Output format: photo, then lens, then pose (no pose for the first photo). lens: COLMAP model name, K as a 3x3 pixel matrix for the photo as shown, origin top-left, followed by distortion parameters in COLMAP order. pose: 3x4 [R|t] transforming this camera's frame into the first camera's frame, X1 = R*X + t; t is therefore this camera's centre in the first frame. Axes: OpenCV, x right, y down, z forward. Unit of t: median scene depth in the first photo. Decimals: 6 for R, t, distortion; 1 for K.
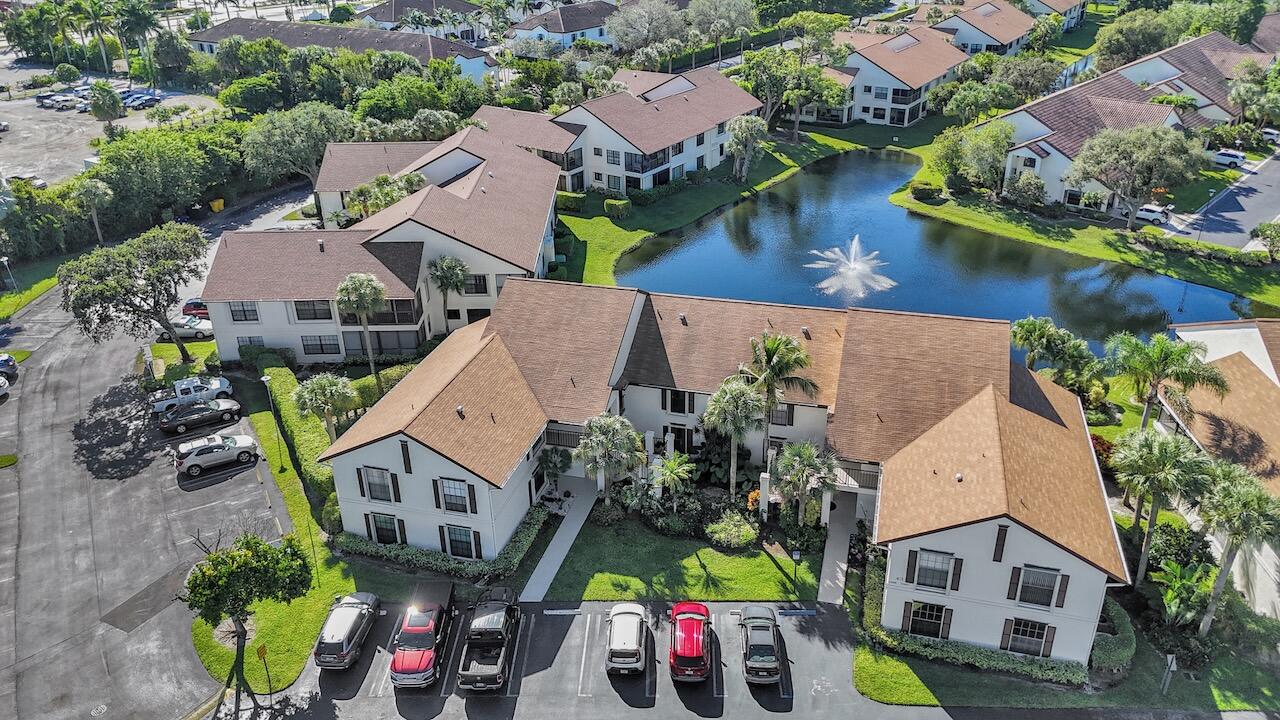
lens RADIAL K [[934.9, 0, 637.7], [0, 934.9, 366.3], [0, 0, 1]] dist [0.070039, -0.072131]
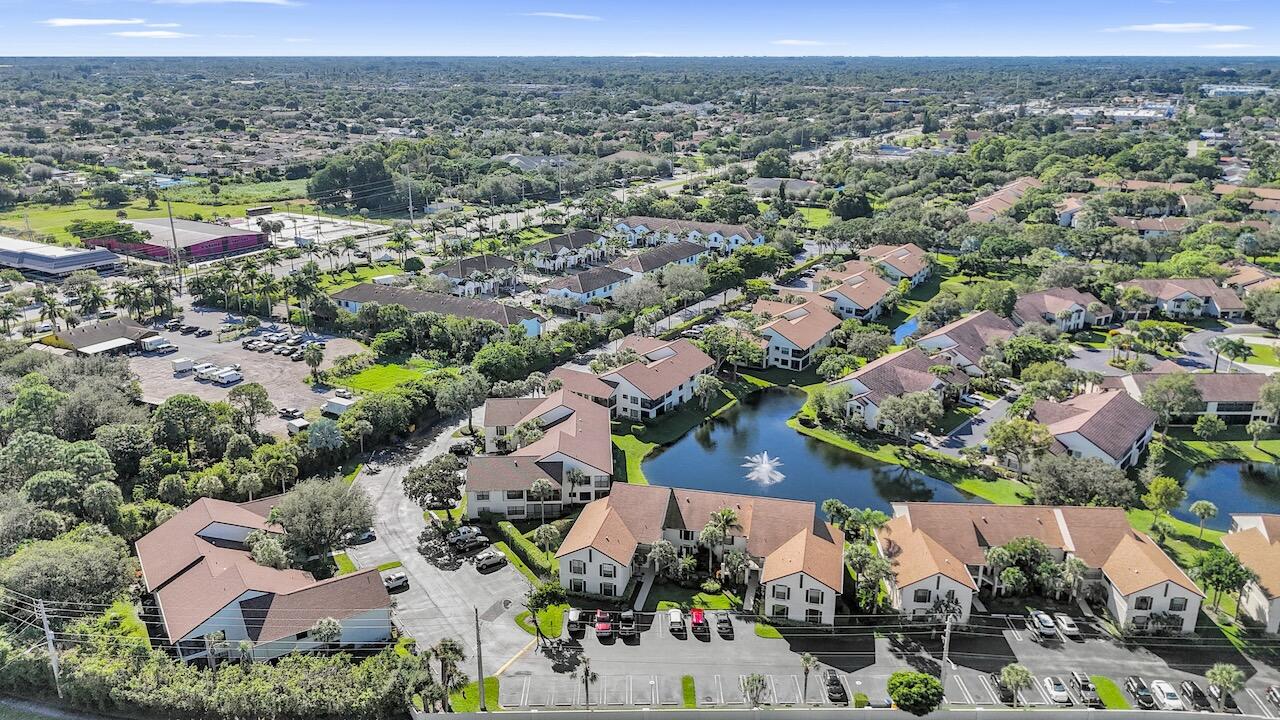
lens RADIAL K [[951.7, 0, 647.9], [0, 951.7, 354.5], [0, 0, 1]] dist [0.118184, -0.178391]
pose [[0.997796, 0.007435, 0.065936, -0.180244], [0.003473, 0.986488, -0.163794, -0.015302], [-0.066263, 0.163662, 0.984288, -1.214124]]
